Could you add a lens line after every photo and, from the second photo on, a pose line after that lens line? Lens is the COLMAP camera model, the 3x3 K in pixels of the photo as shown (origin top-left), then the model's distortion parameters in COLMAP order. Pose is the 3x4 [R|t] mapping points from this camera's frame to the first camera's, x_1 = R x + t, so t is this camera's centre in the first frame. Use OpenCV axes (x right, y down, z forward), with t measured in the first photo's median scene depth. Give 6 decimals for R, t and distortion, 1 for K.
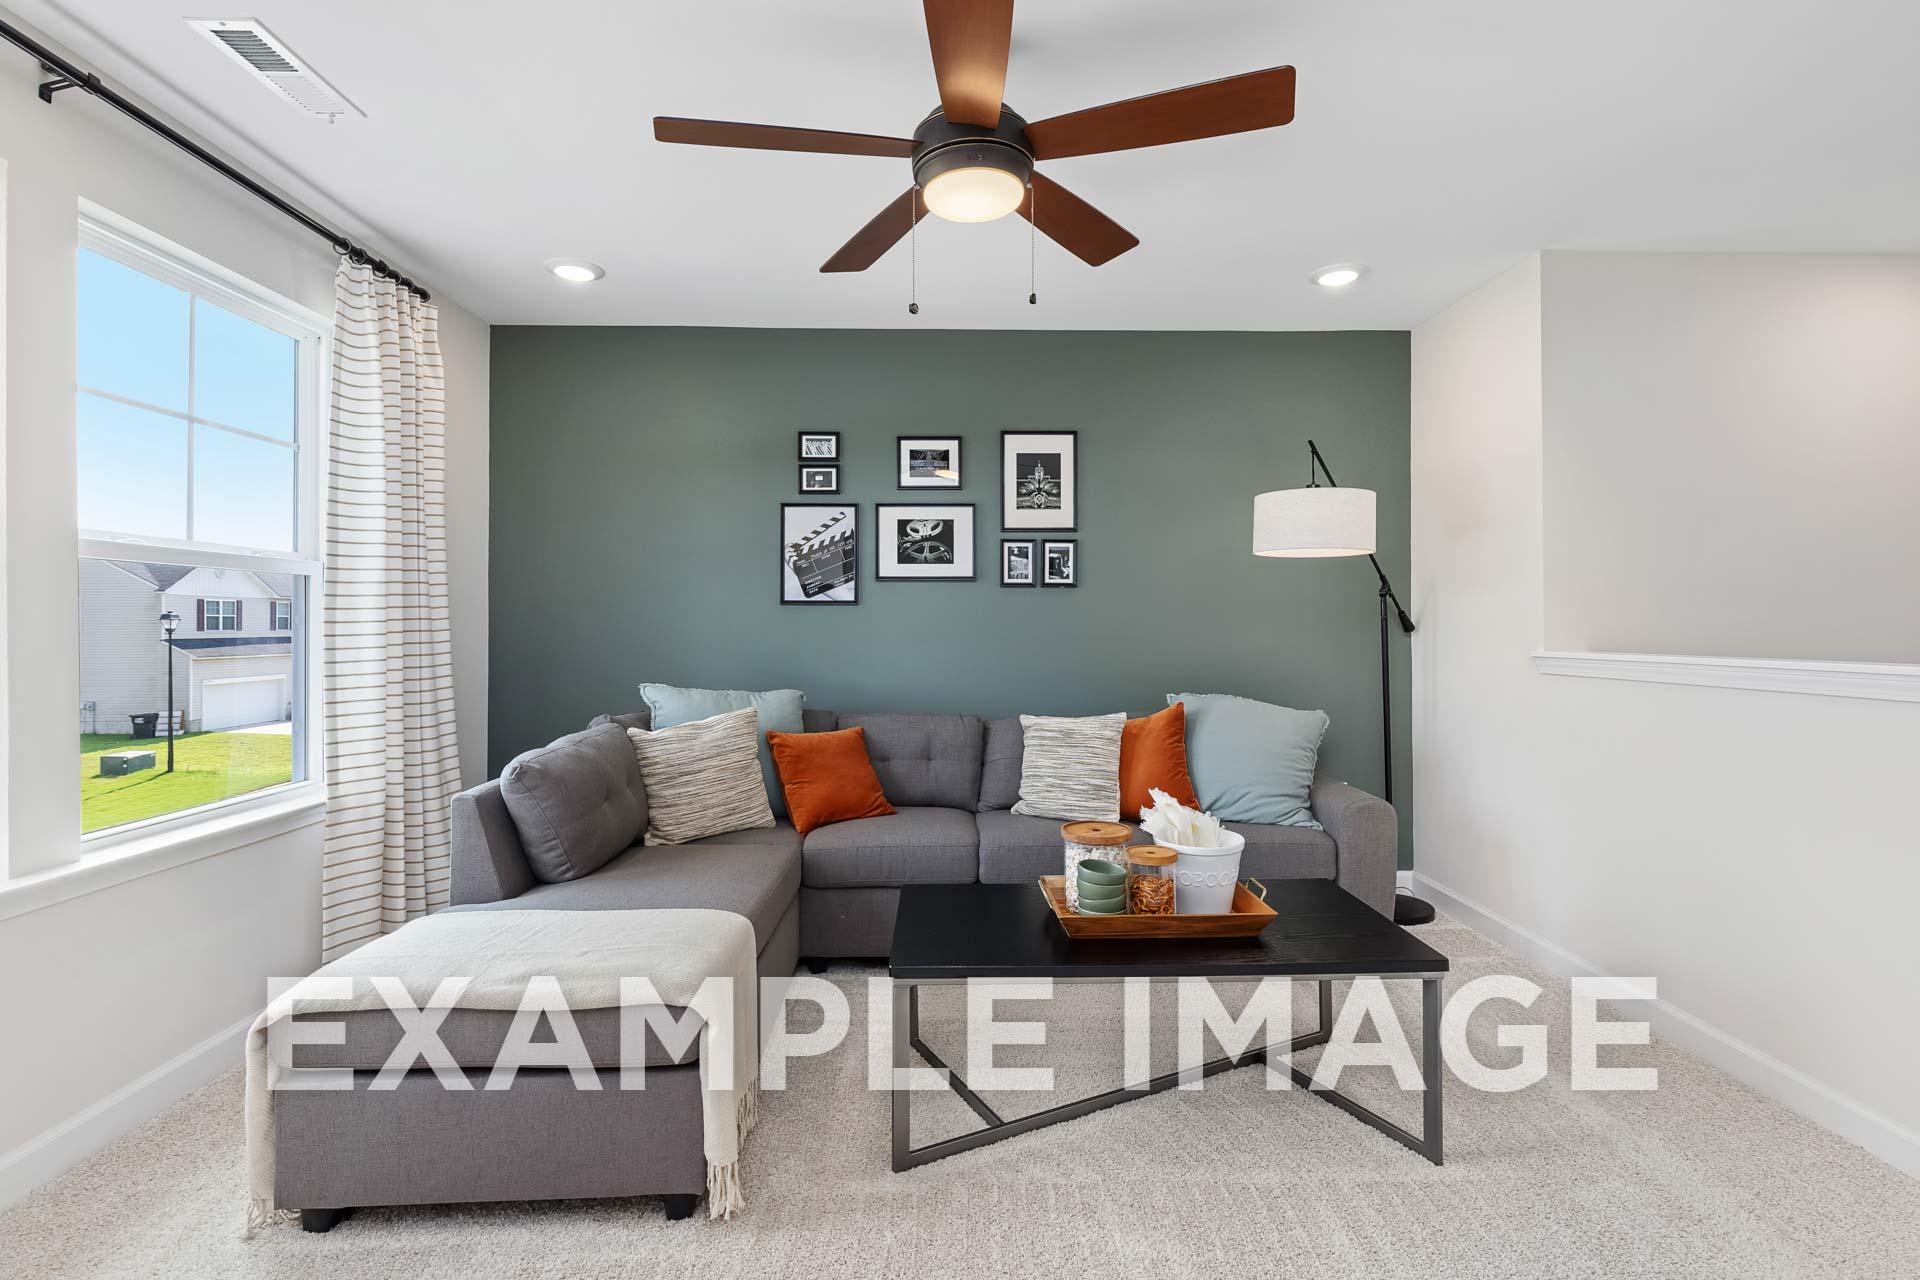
lens RADIAL K [[876.5, 0, 959.0], [0, 876.5, 616.7], [0, 0, 1]] dist [0.004653, -0.000930]
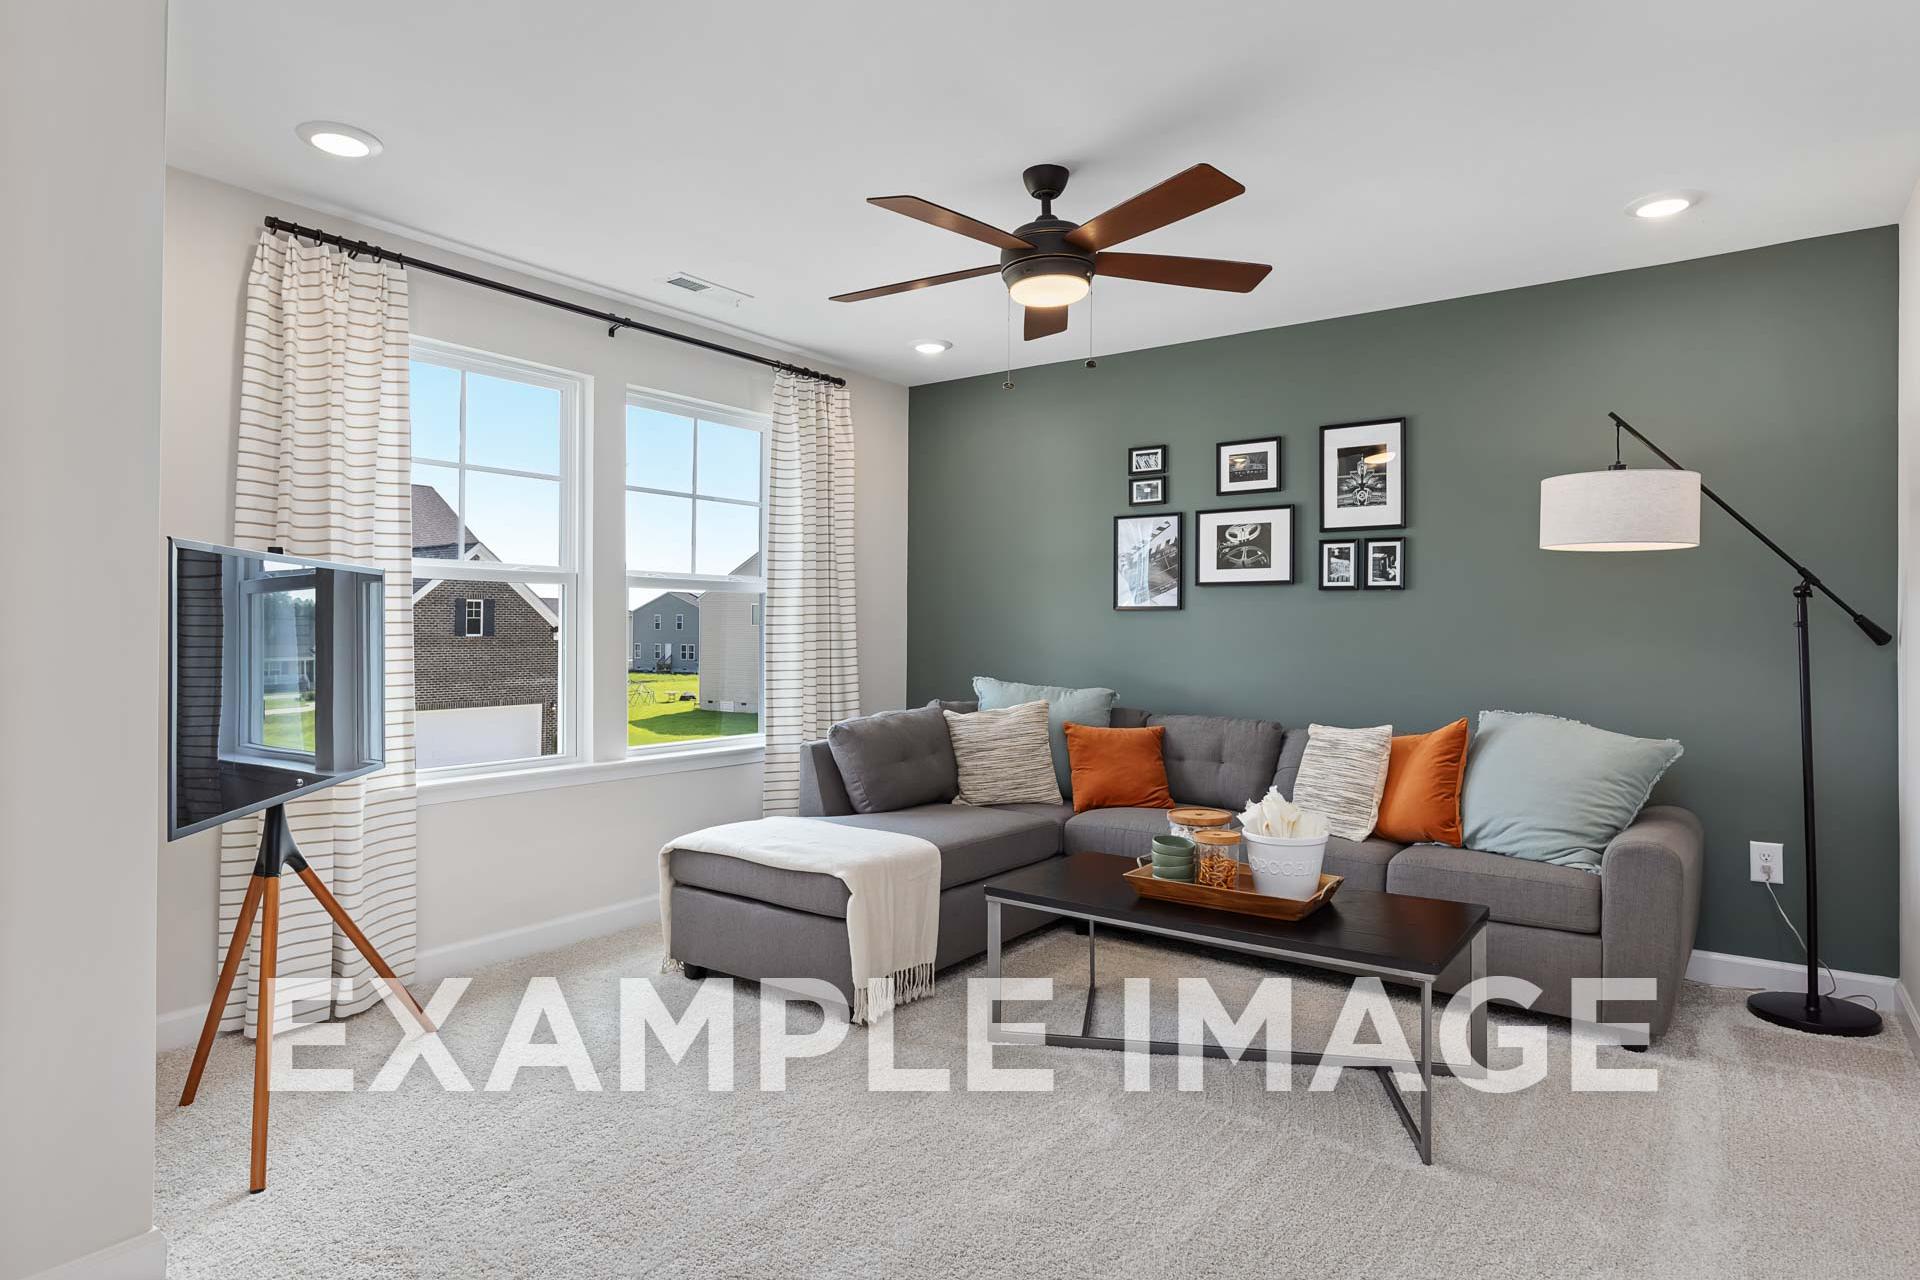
lens RADIAL K [[1052.0, 0, 950.1], [0, 1052.0, 617.6], [0, 0, 1]] dist [-0.002359, -0.001012]
pose [[0.793888, -0.000293, -0.608064, 0.422955], [-0.001375, 0.999996, -0.002277, -0.001582], [0.608062, 0.002644, 0.793885, -0.149202]]
